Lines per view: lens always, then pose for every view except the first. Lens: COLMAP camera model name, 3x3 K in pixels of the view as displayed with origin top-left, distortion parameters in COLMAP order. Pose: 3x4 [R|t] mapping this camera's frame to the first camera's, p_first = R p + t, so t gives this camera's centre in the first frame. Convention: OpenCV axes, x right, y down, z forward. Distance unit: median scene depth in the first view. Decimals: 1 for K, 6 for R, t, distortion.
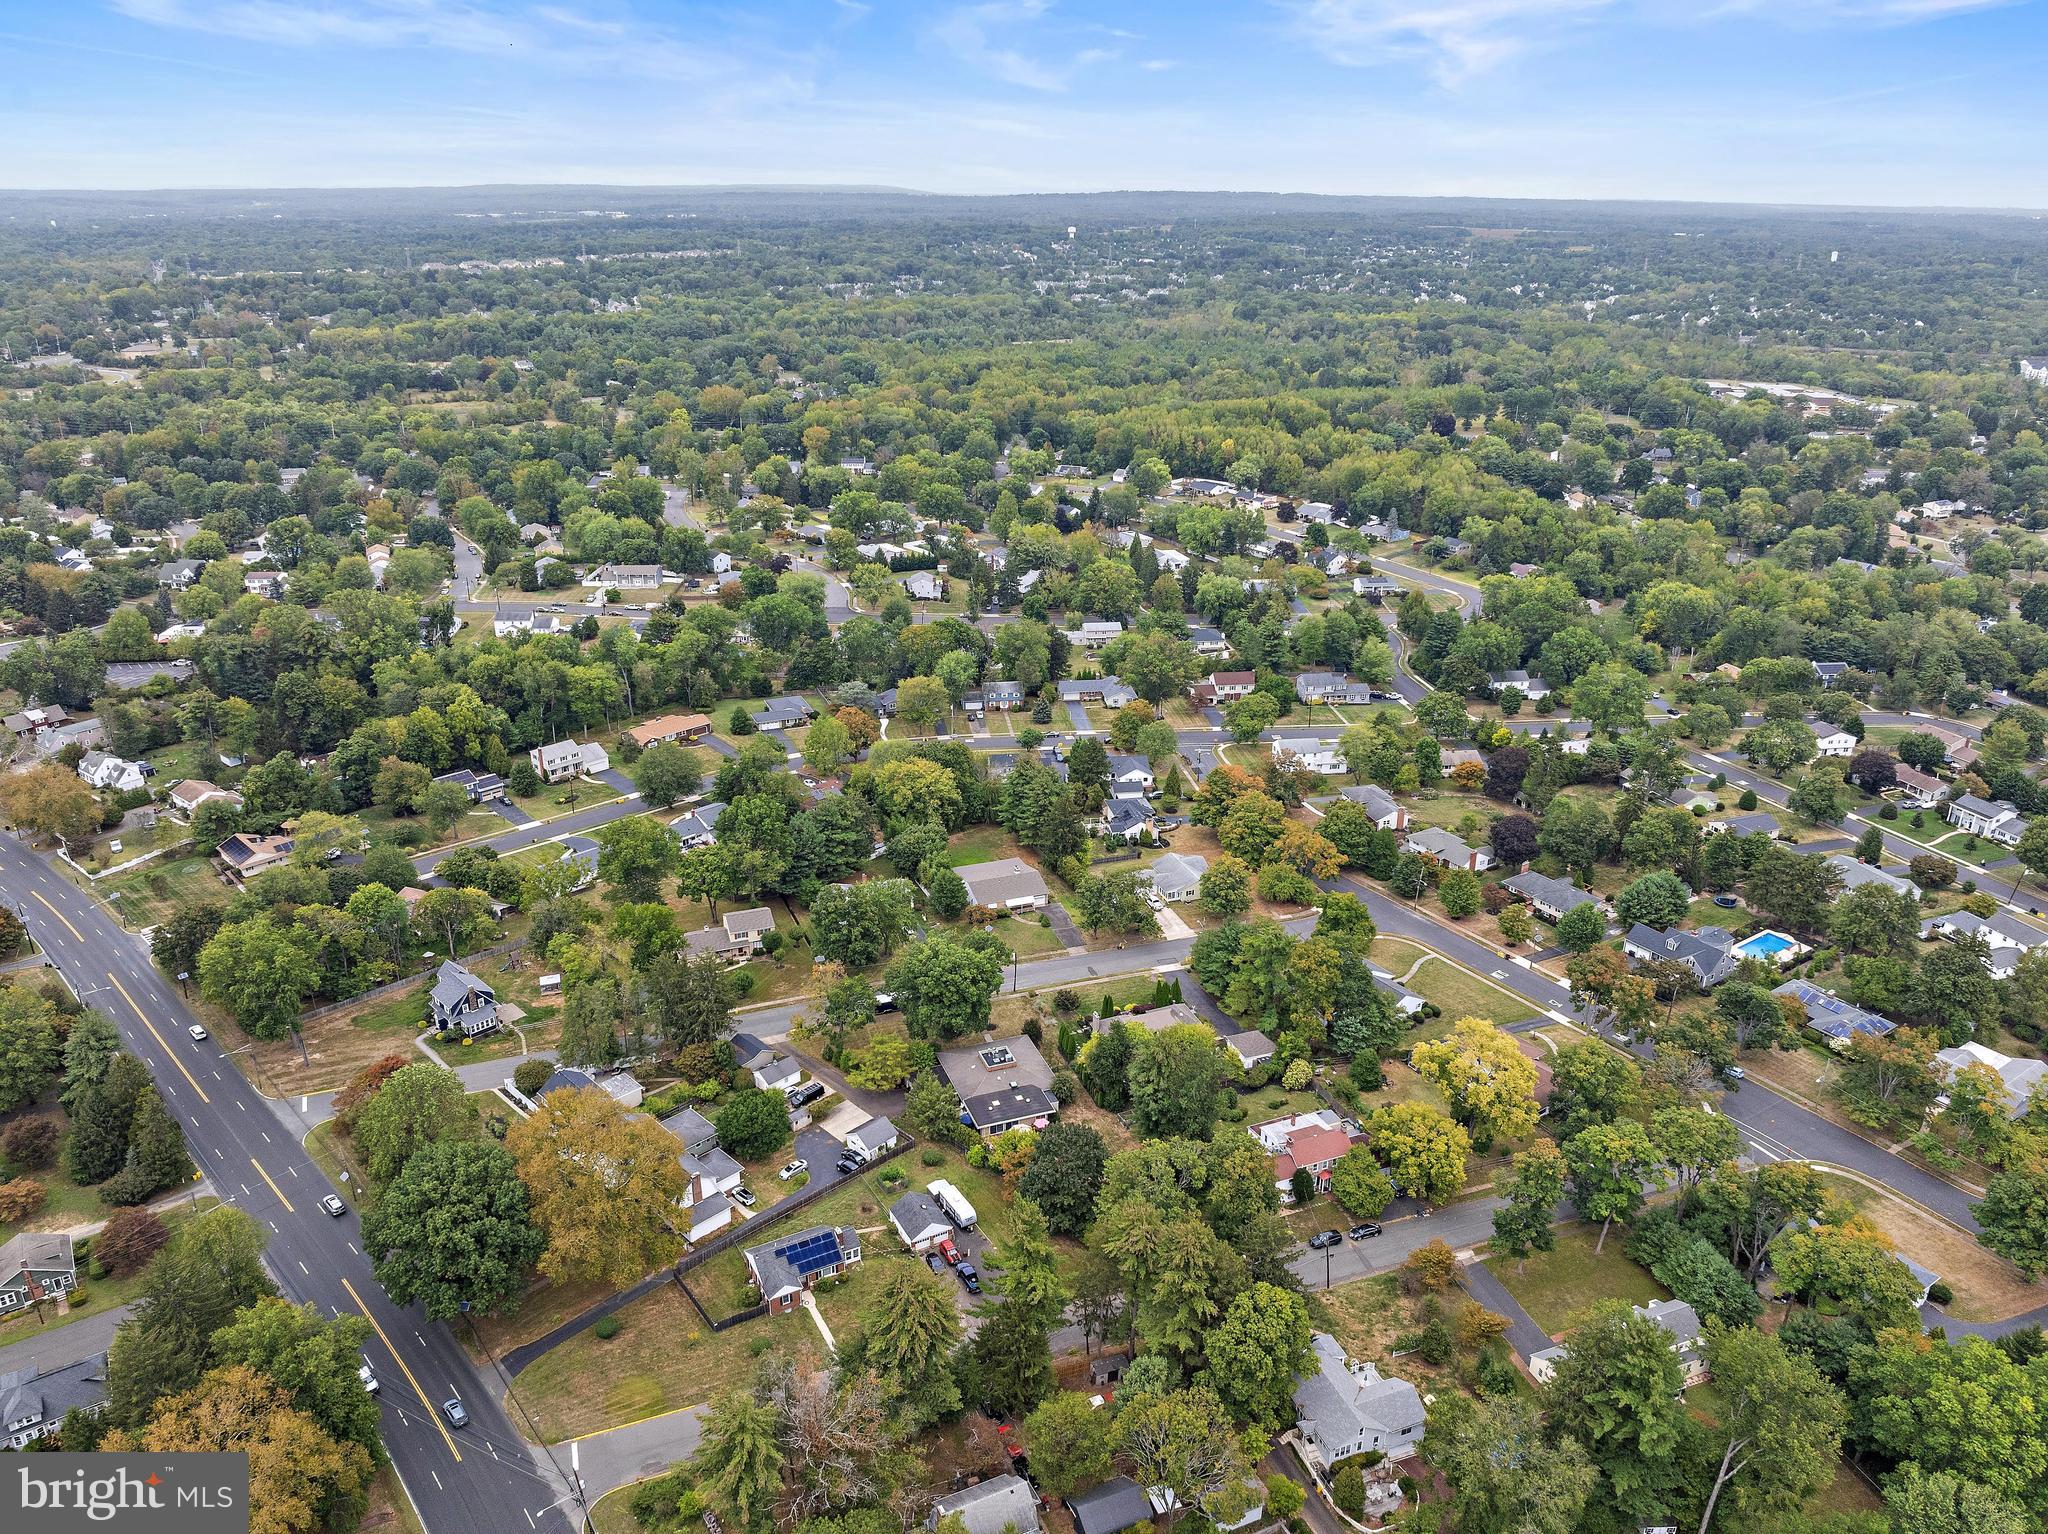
lens RADIAL K [[1445.9, 0, 1024.2], [0, 1445.9, 798.6], [0, 0, 1]] dist [-0.036418, -0.006994]
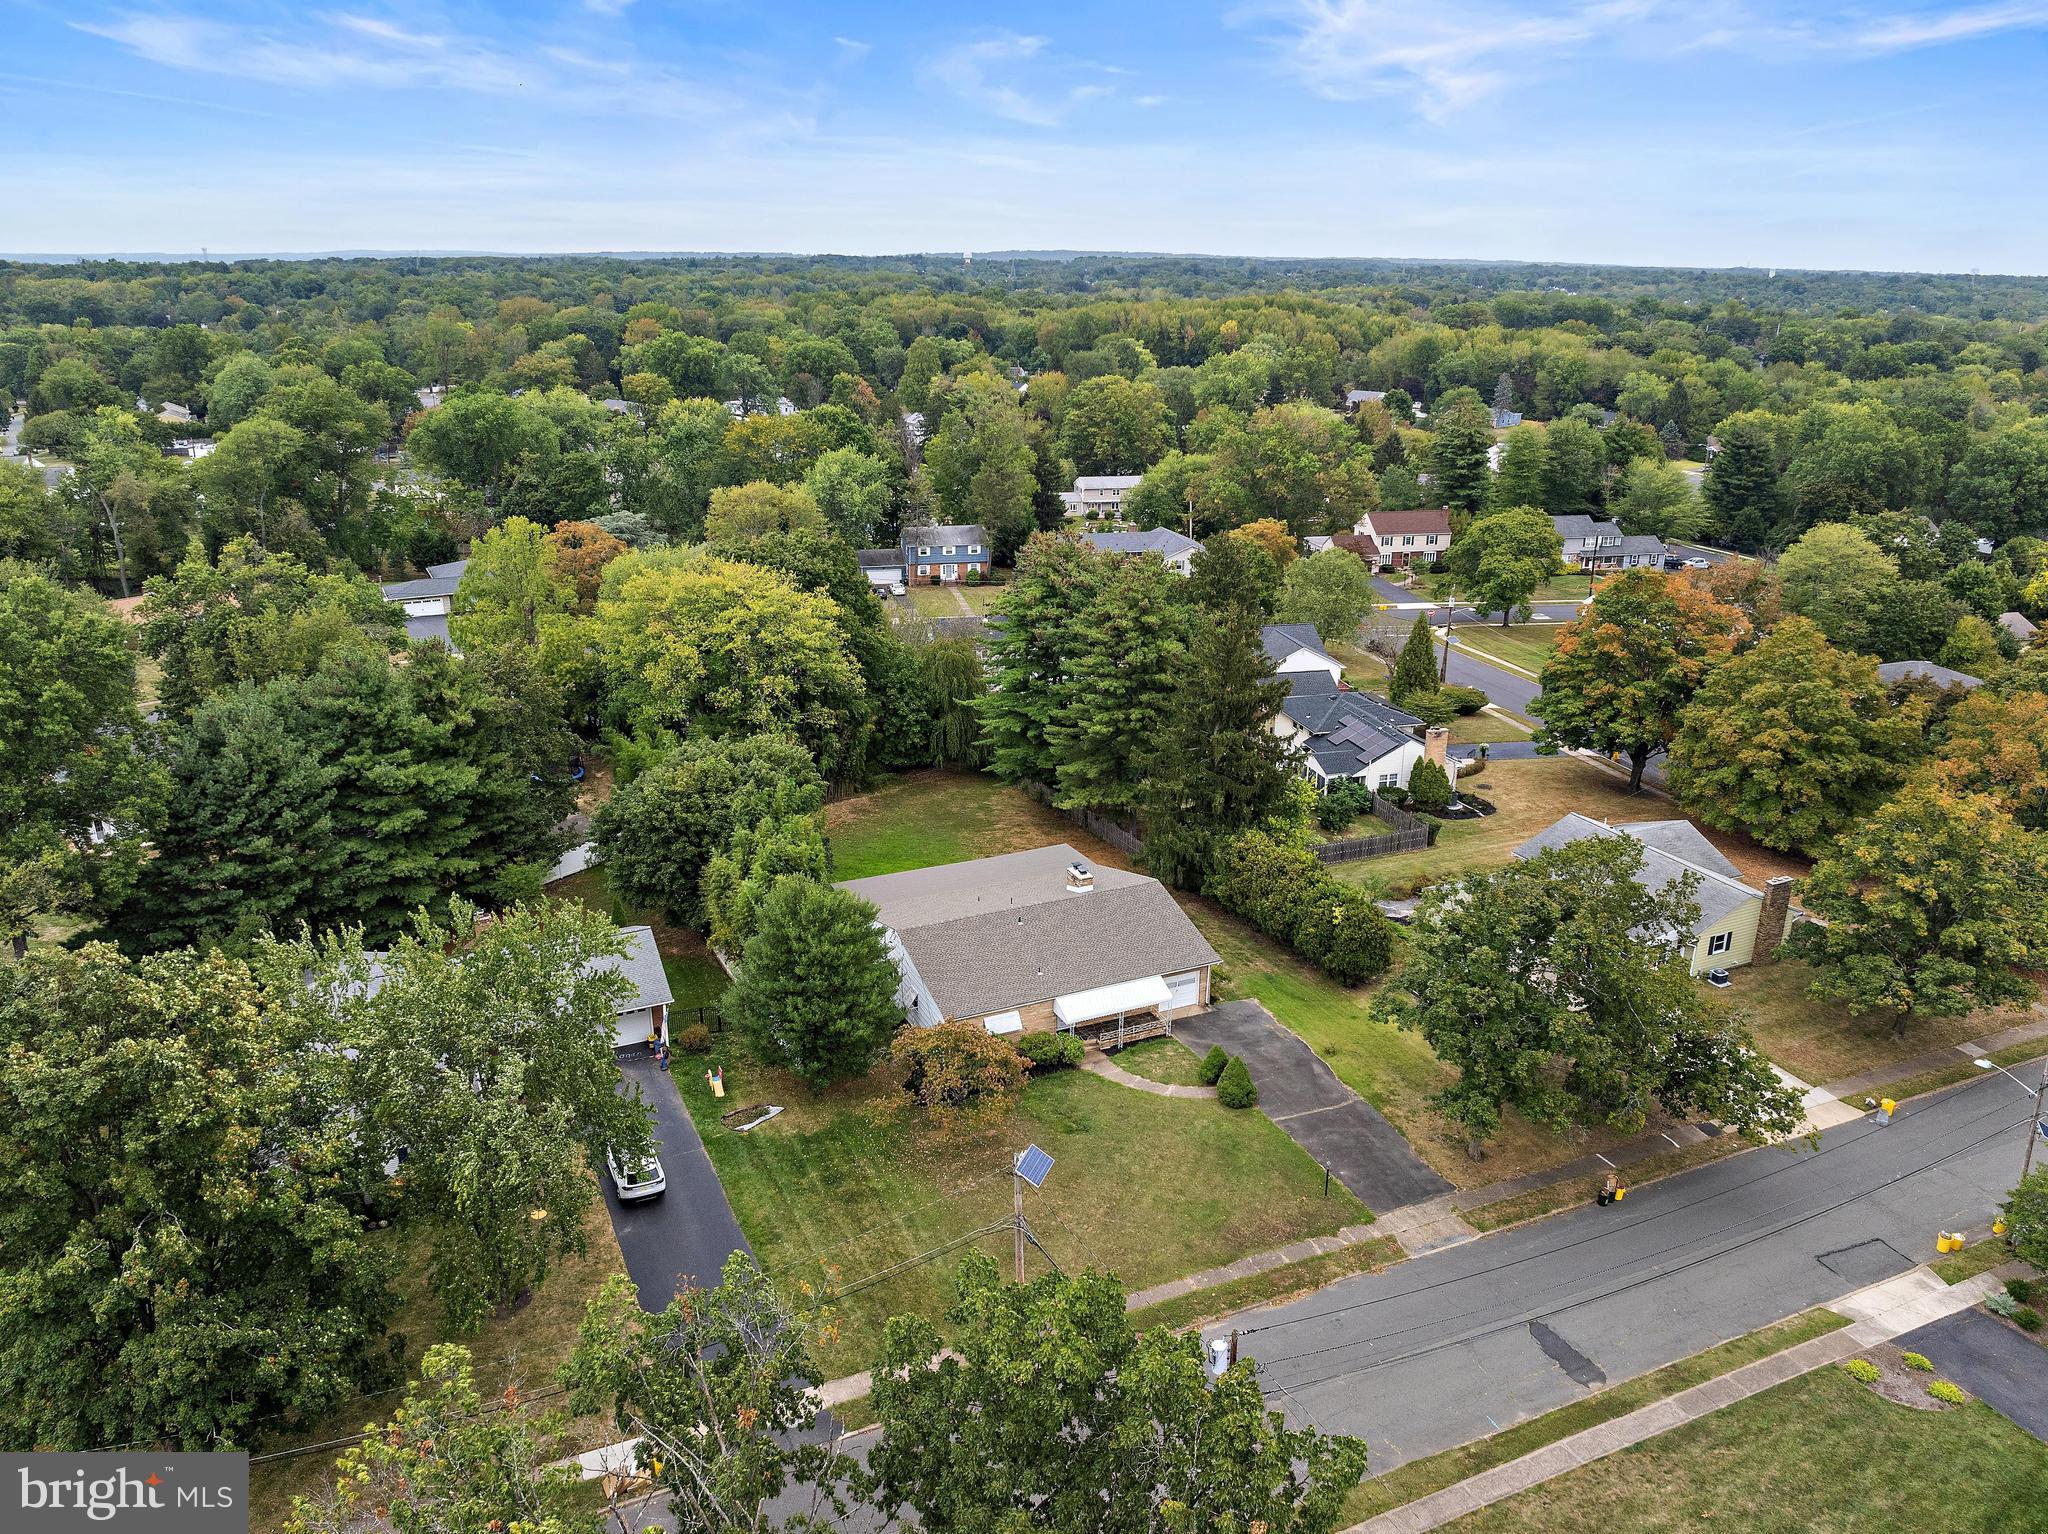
lens RADIAL K [[1445.9, 0, 1024.2], [0, 1445.9, 798.6], [0, 0, 1]] dist [-0.036418, -0.006994]
pose [[0.997281, -0.025971, 0.068964, -0.027210], [0.029703, 0.998118, -0.053647, 0.039960], [-0.067441, 0.055549, 0.996176, 0.607758]]
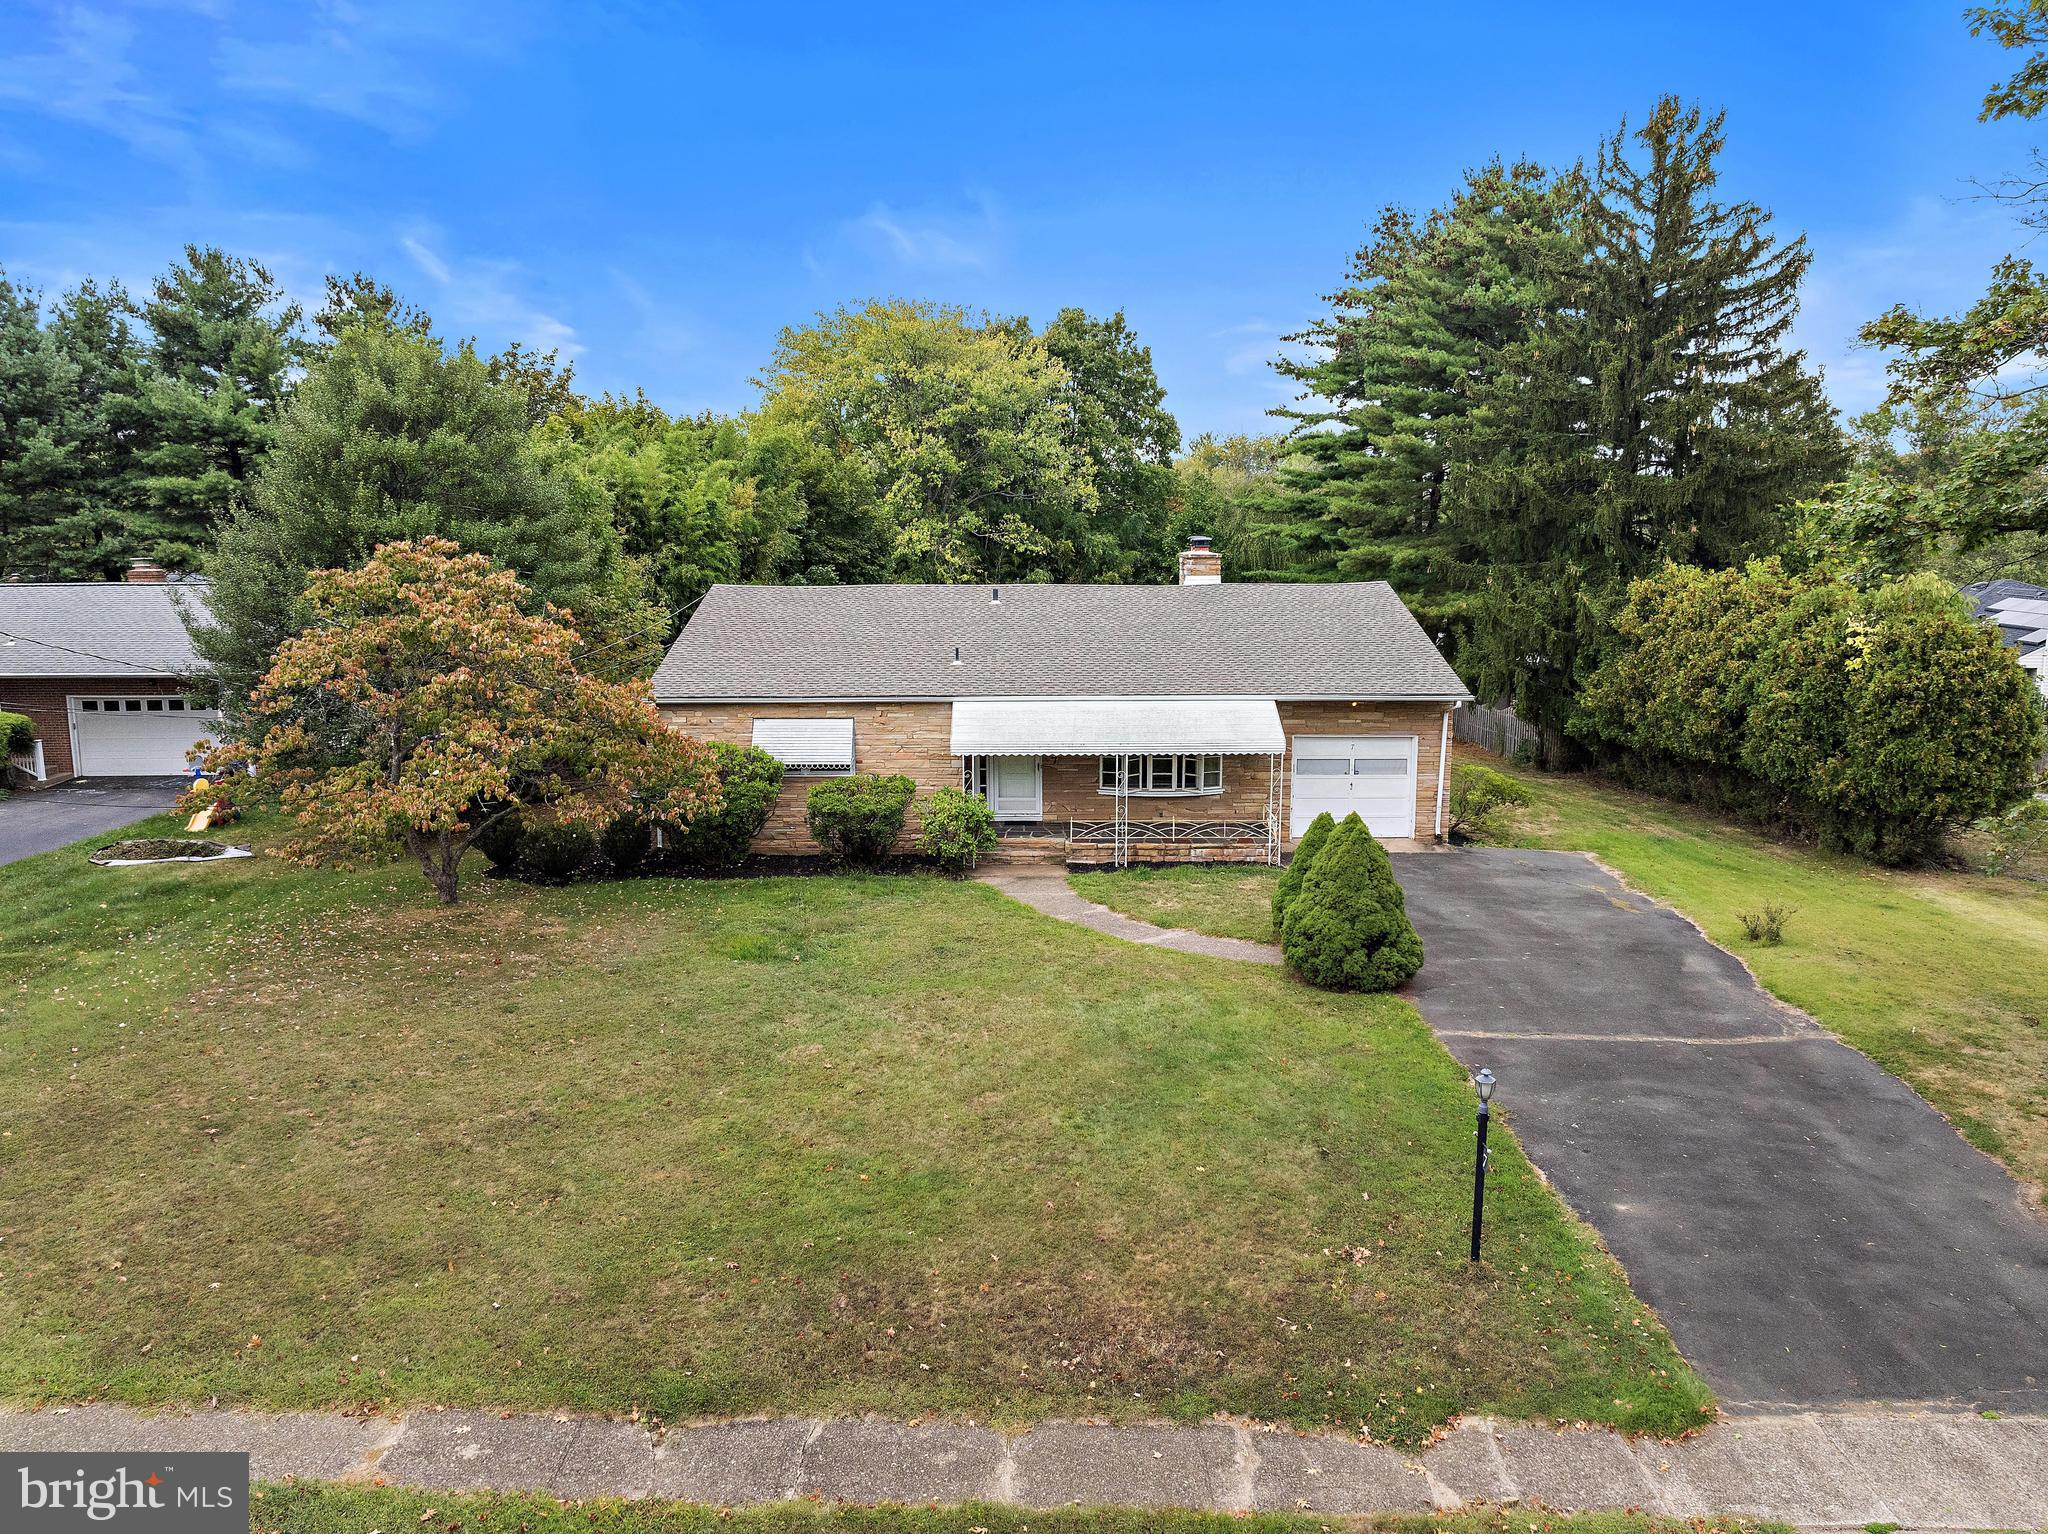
lens RADIAL K [[1477.0, 0, 1036.3], [0, 1477.0, 763.7], [0, 0, 1]] dist [-0.040077, -0.001550]
pose [[0.938080, 0.046185, -0.343327, 0.019534], [-0.130357, 0.965290, -0.226324, 0.075831], [0.320957, 0.257065, 0.911540, 0.737405]]
